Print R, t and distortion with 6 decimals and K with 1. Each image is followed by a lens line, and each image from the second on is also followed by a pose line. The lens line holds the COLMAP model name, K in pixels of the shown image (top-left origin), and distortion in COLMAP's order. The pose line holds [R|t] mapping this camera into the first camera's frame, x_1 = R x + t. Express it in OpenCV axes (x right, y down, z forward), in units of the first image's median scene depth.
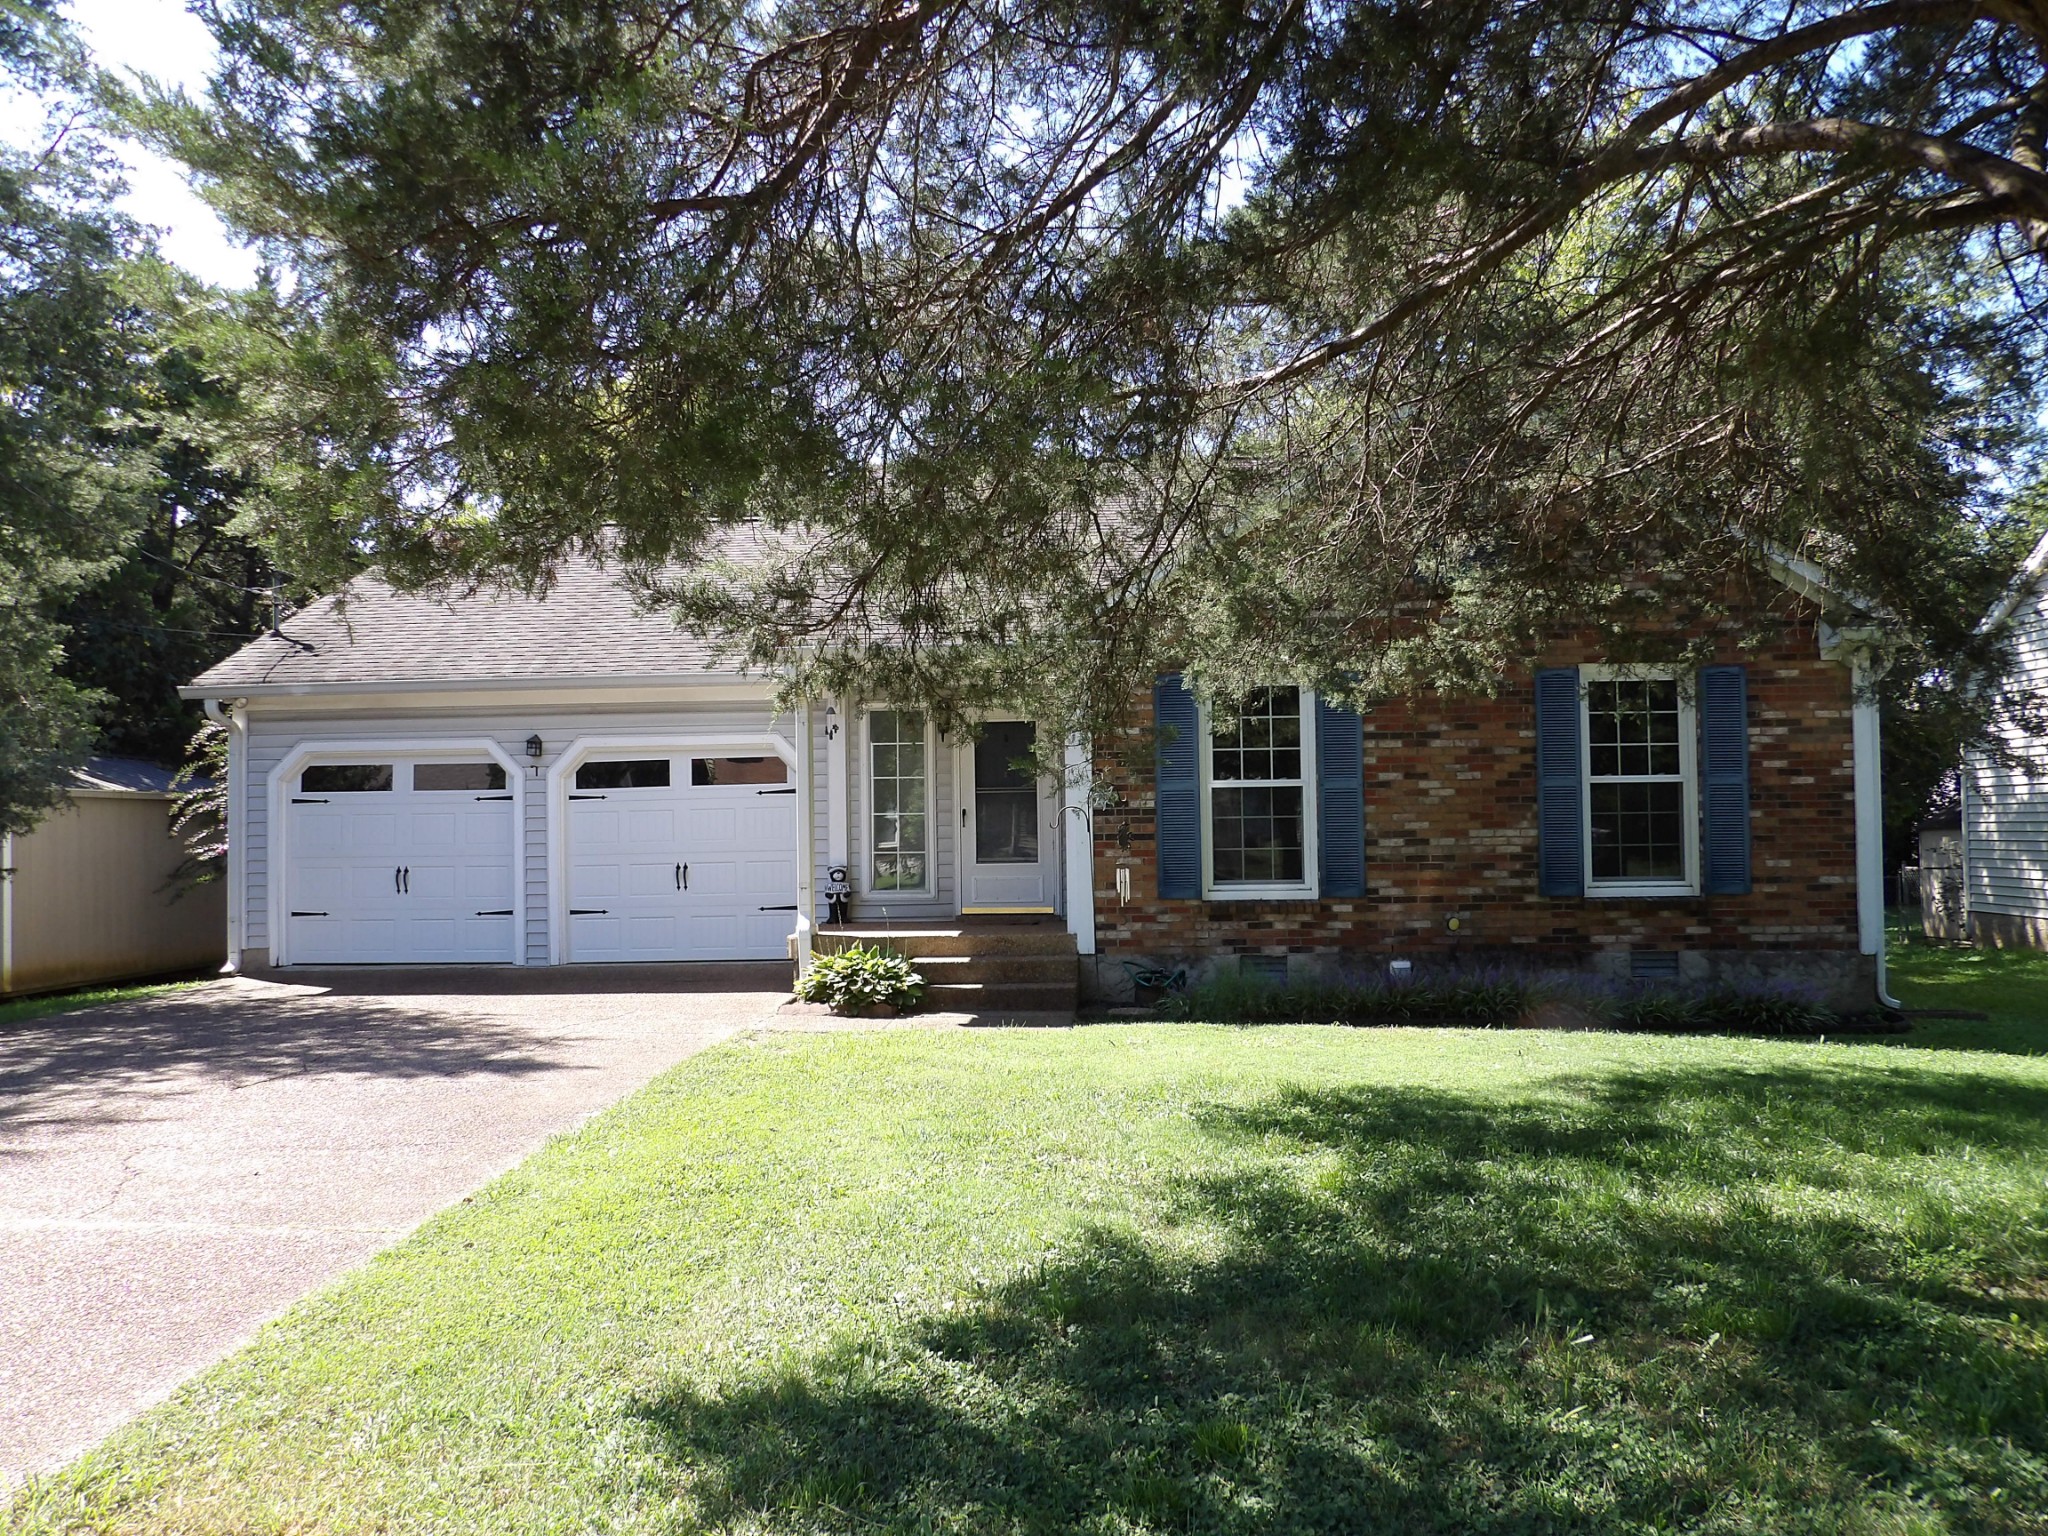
lens RADIAL K [[1478.0, 0, 1016.7], [0, 1478.0, 789.7], [0, 0, 1]] dist [-0.036356, 0.046884]
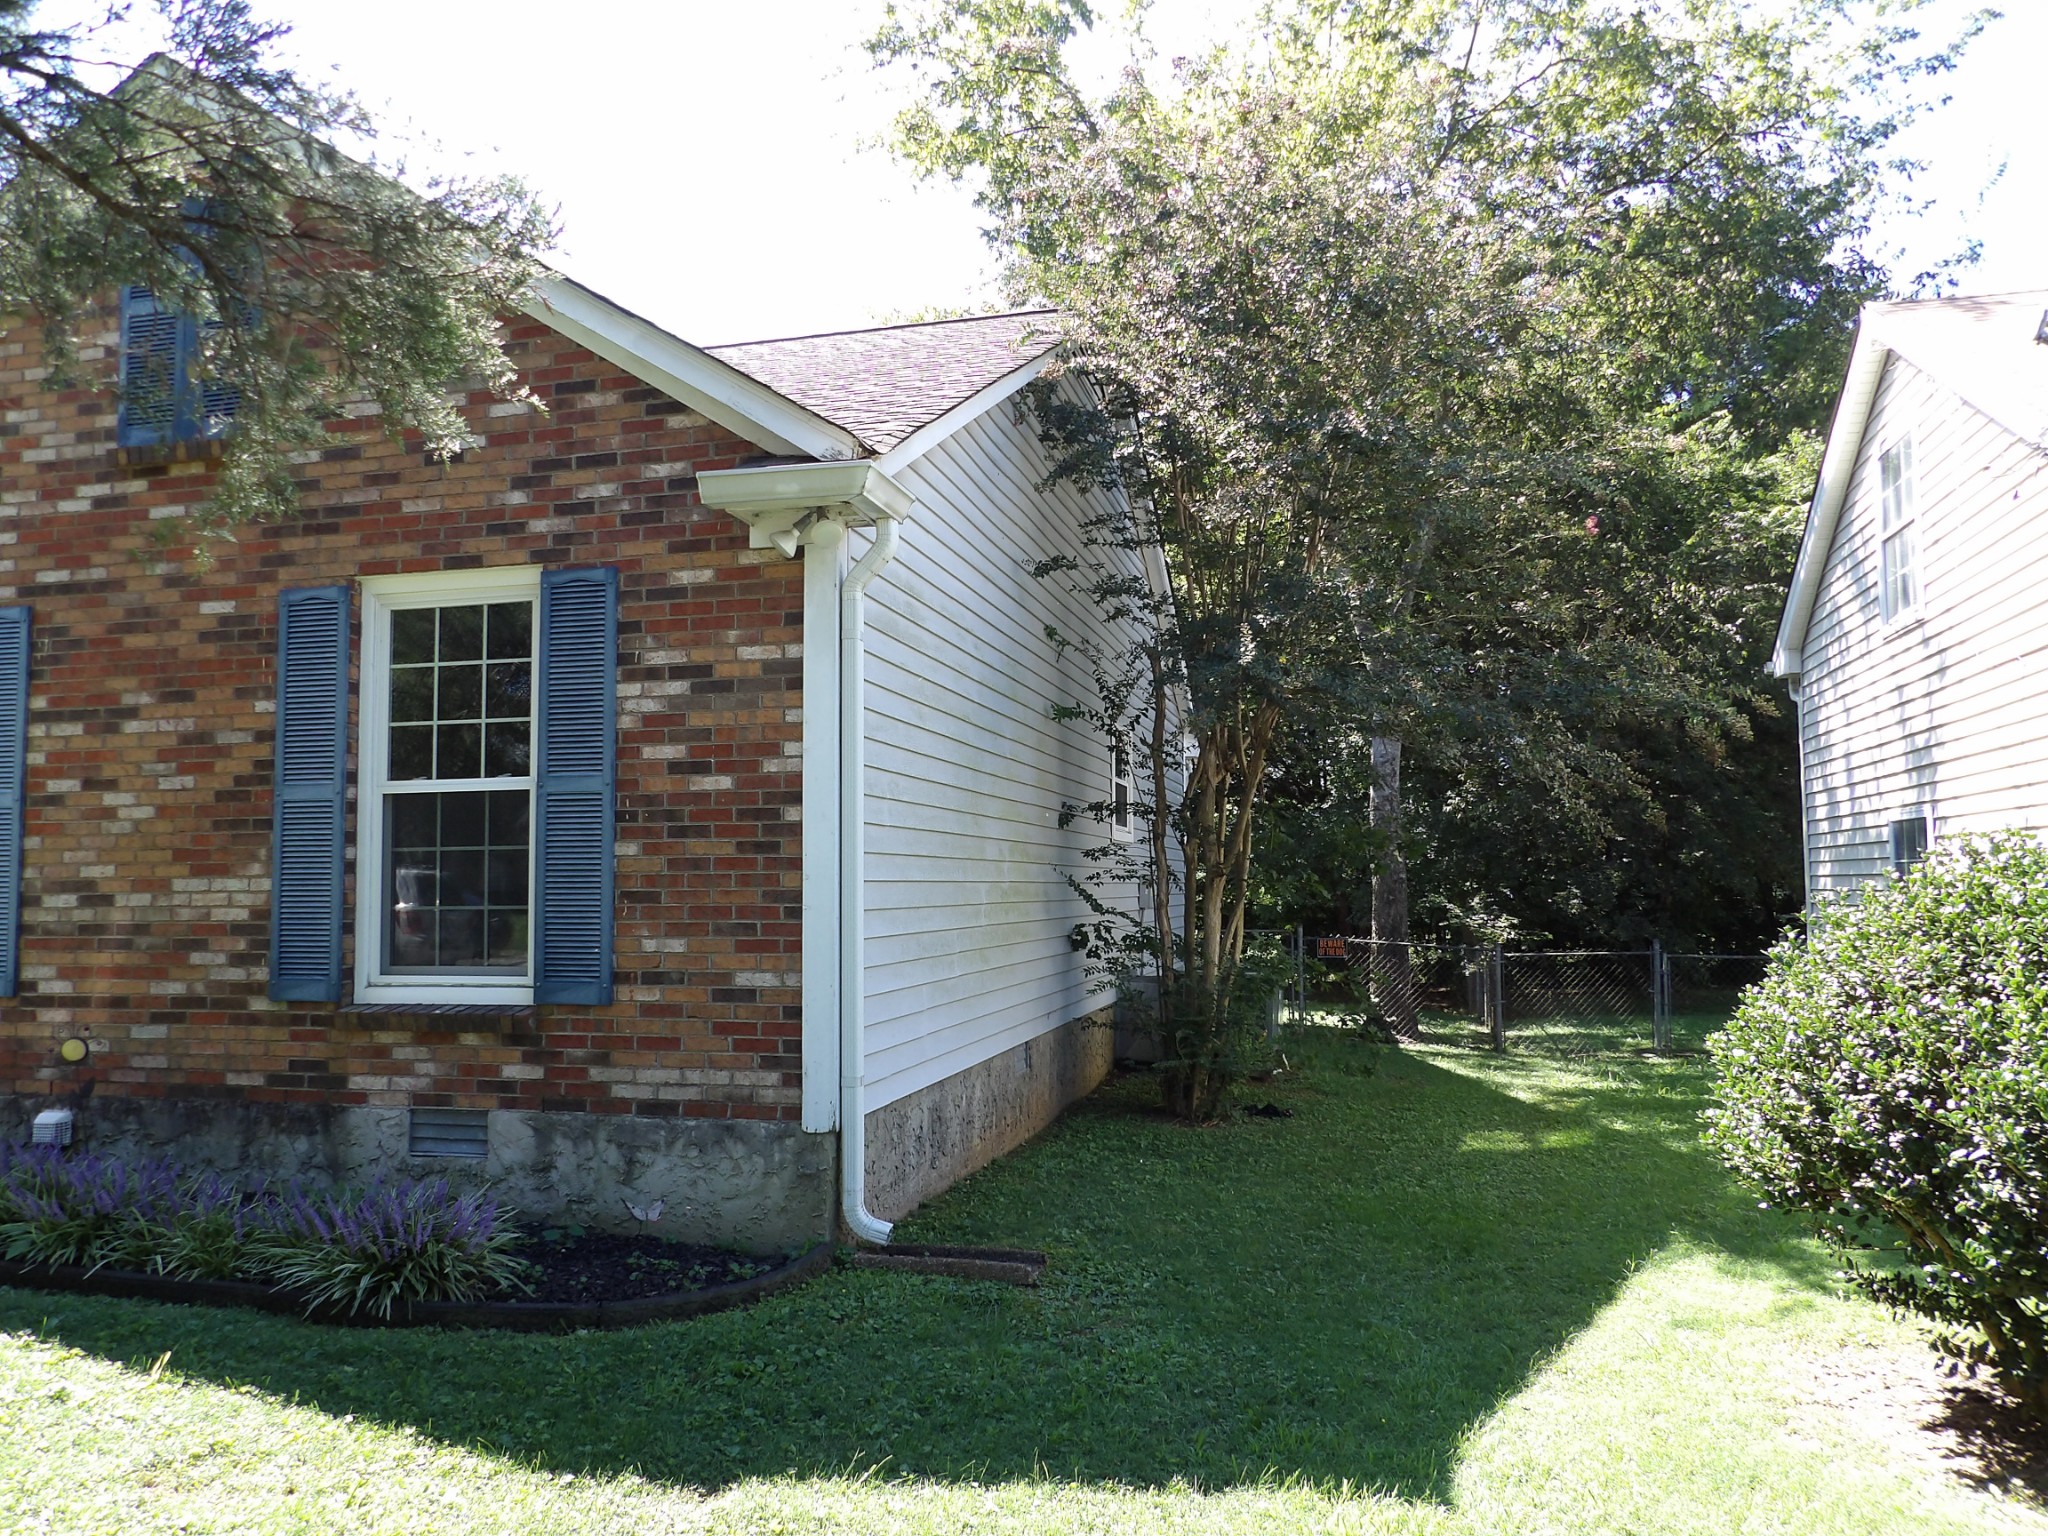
lens RADIAL K [[1478.0, 0, 1016.7], [0, 1478.0, 789.7], [0, 0, 1]] dist [-0.036356, 0.046884]
pose [[0.981672, -0.010608, -0.190282, 0.727076], [0.004508, 0.999463, -0.032463, 0.012757], [0.190524, 0.031010, 0.981193, 0.509513]]
